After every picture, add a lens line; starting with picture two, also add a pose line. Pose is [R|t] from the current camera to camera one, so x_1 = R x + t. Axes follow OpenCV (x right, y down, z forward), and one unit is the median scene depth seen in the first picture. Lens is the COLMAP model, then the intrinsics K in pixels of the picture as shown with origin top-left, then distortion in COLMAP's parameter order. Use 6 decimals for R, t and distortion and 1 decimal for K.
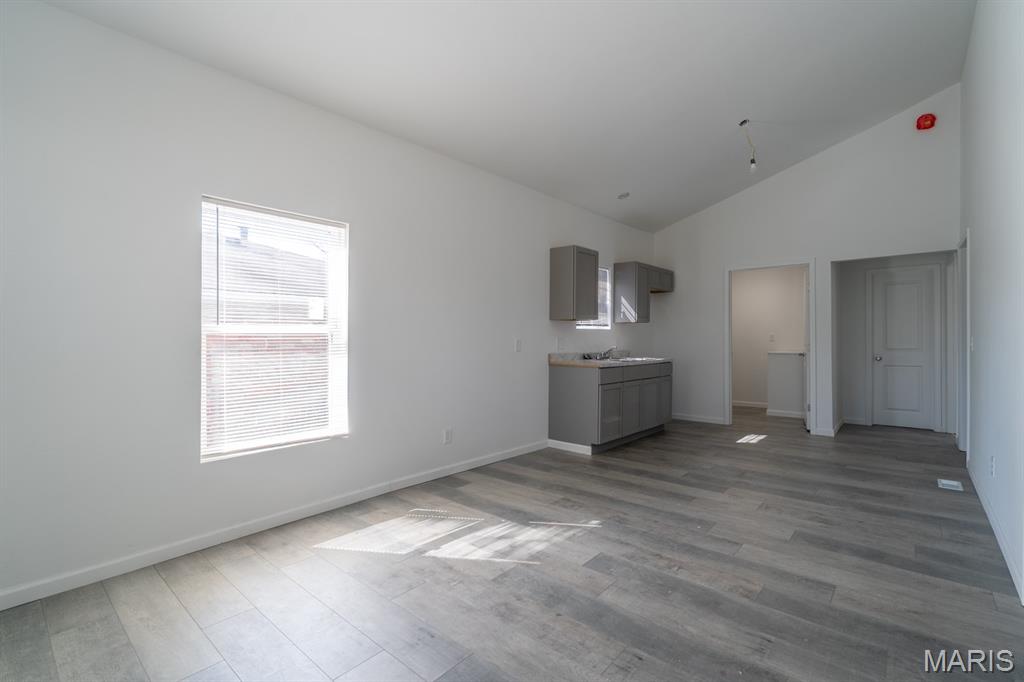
lens RADIAL K [[469.6, 0, 516.1], [0, 469.6, 336.7], [0, 0, 1]] dist [-0.001300, 0.000305]
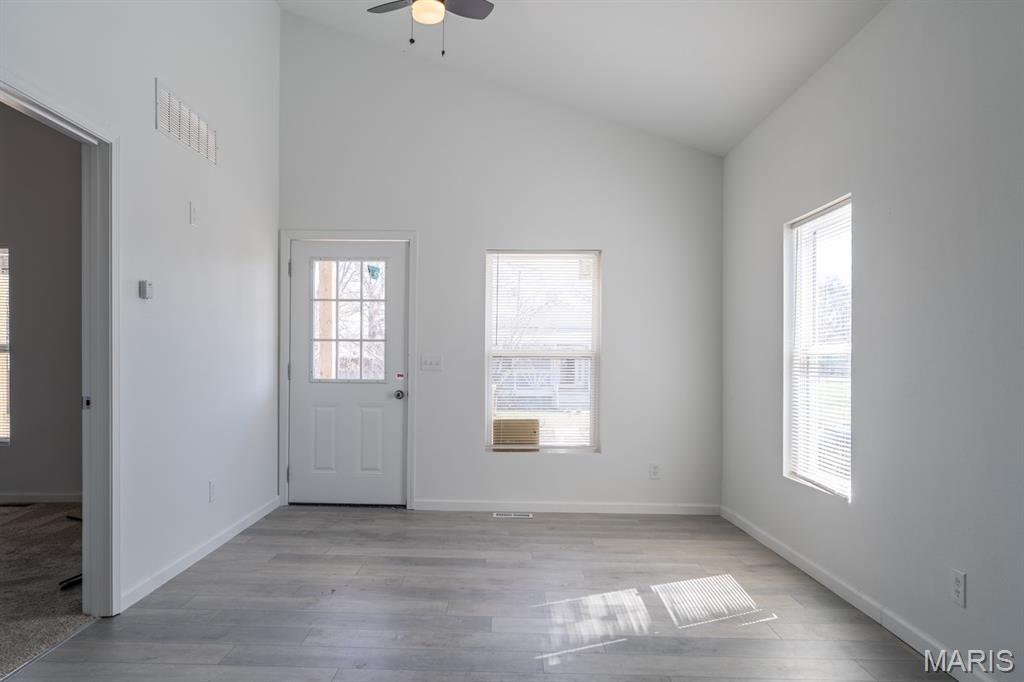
lens RADIAL K [[782.8, 0, 477.2], [0, 782.8, 364.3], [0, 0, 1]] dist [-0.003166, -0.000695]
pose [[-0.783979, -0.003285, -0.620779, 0.737127], [-0.007702, 0.999961, 0.004435, 0.007629], [0.620740, 0.008258, -0.783973, 1.464353]]
